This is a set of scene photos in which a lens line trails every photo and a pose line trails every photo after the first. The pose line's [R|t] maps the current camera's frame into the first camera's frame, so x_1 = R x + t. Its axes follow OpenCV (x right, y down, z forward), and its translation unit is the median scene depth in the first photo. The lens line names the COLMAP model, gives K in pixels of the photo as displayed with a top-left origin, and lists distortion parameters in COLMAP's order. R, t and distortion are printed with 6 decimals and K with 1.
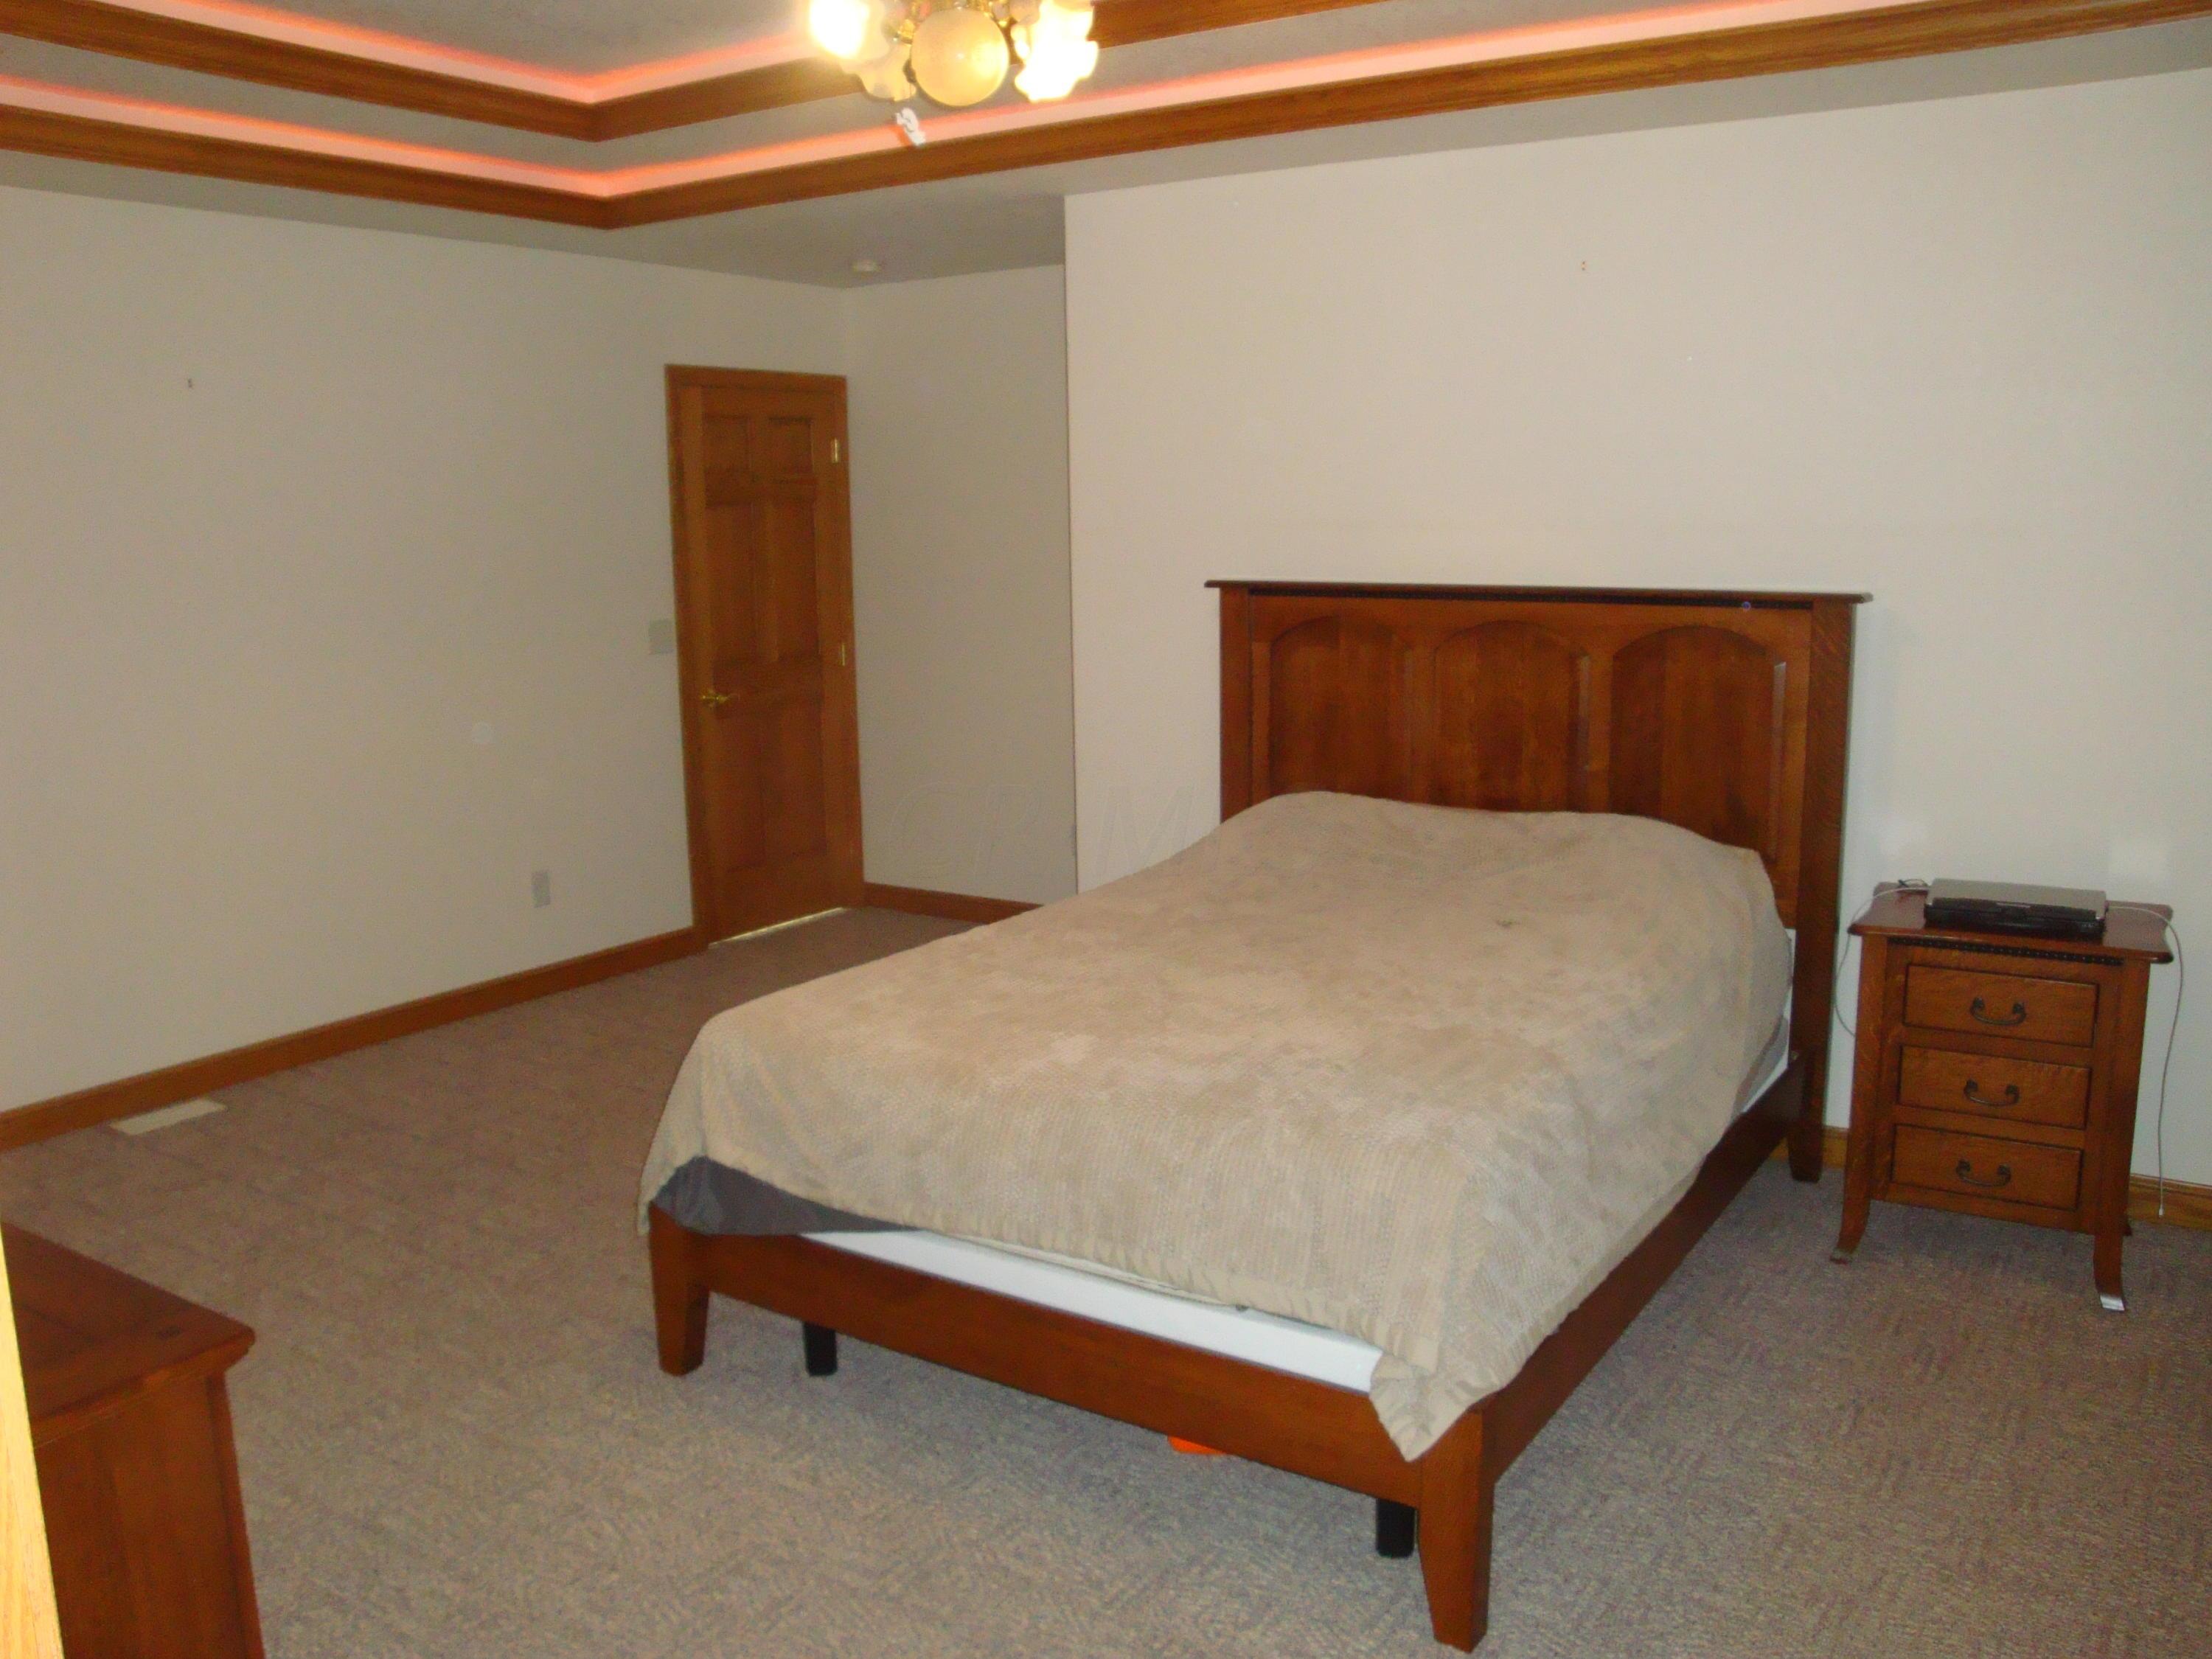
lens RADIAL K [[1843.9, 0, 1106.0], [0, 1843.9, 829.5], [0, 0, 1]] dist [-0.161749, 0.147784]
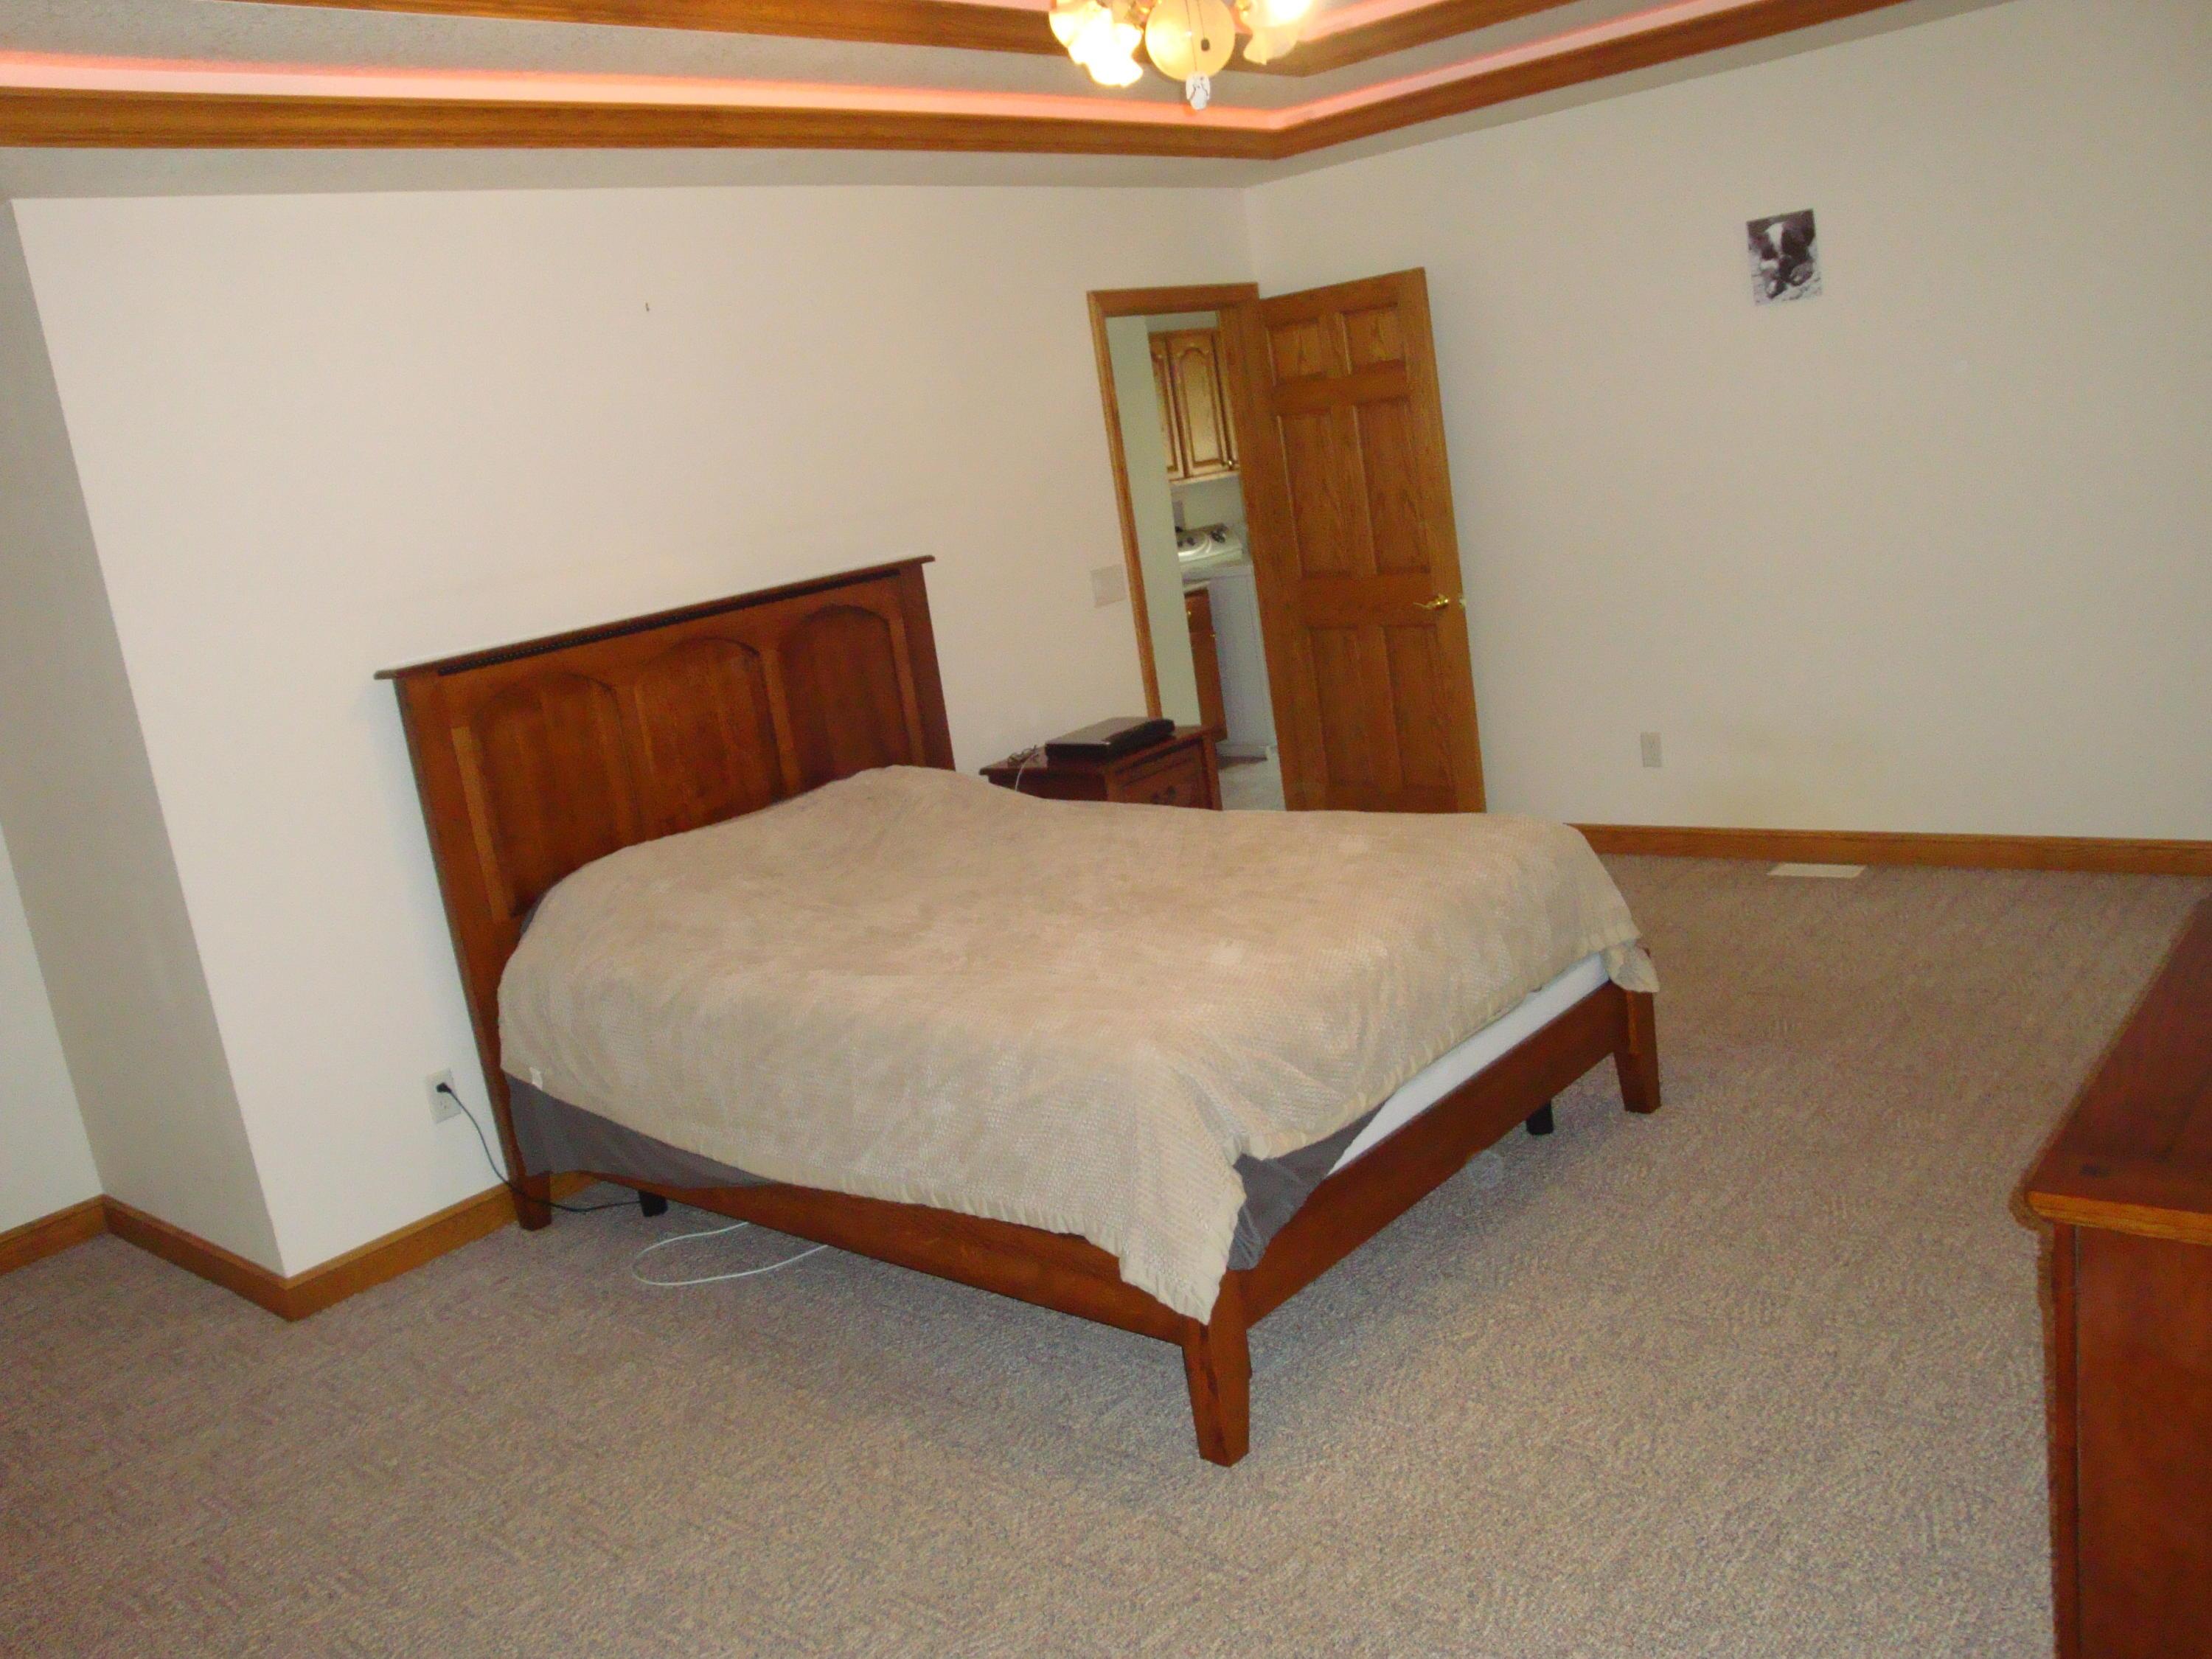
lens RADIAL K [[1843.9, 0, 1106.0], [0, 1843.9, 829.5], [0, 0, 1]] dist [-0.161749, 0.147784]
pose [[0.128844, -0.219138, 0.967149, -0.792472], [0.309877, 0.935337, 0.170648, -0.118793], [-0.942006, 0.277710, 0.188418, 0.619055]]
